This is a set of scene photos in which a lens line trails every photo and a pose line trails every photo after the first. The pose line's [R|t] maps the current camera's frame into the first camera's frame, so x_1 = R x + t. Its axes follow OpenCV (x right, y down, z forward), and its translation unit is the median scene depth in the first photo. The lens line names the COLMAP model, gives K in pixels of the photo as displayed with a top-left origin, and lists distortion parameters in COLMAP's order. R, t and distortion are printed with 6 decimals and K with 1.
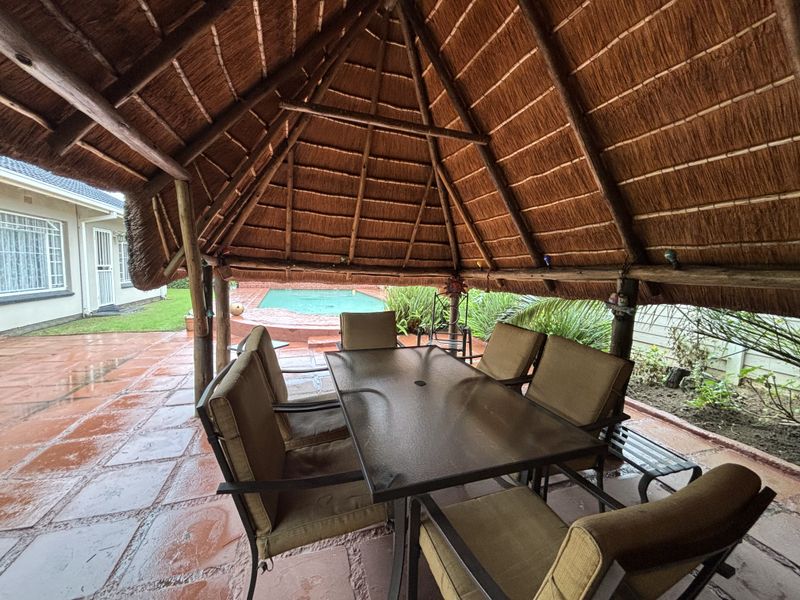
lens RADIAL K [[330.2, 0, 400.0], [0, 330.2, 300.0], [0, 0, 1]] dist [0.001583, 0.000476]
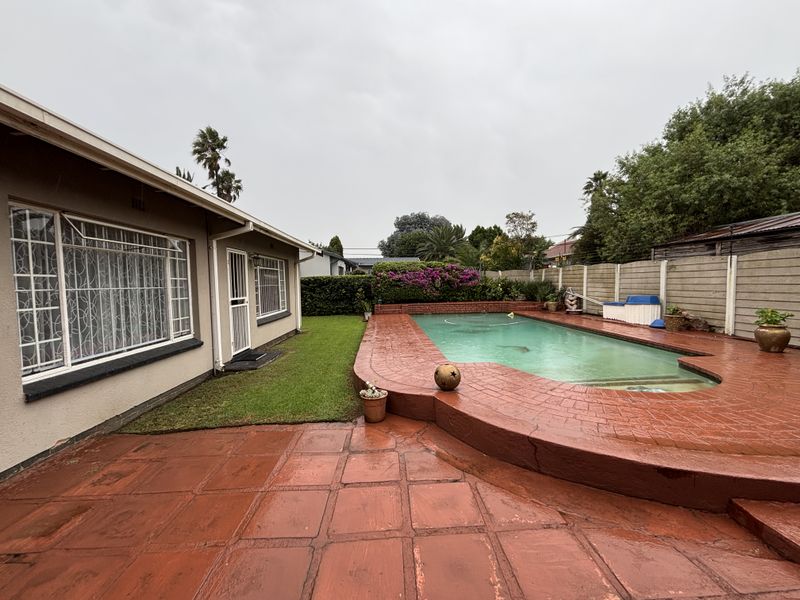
lens RADIAL K [[330.2, 0, 400.0], [0, 330.2, 300.0], [0, 0, 1]] dist [0.001583, 0.000476]
pose [[0.961757, -0.037993, -0.271255, -0.387340], [0.026368, 0.998576, -0.046376, -0.062676], [0.272631, 0.037450, 0.961389, 0.431771]]
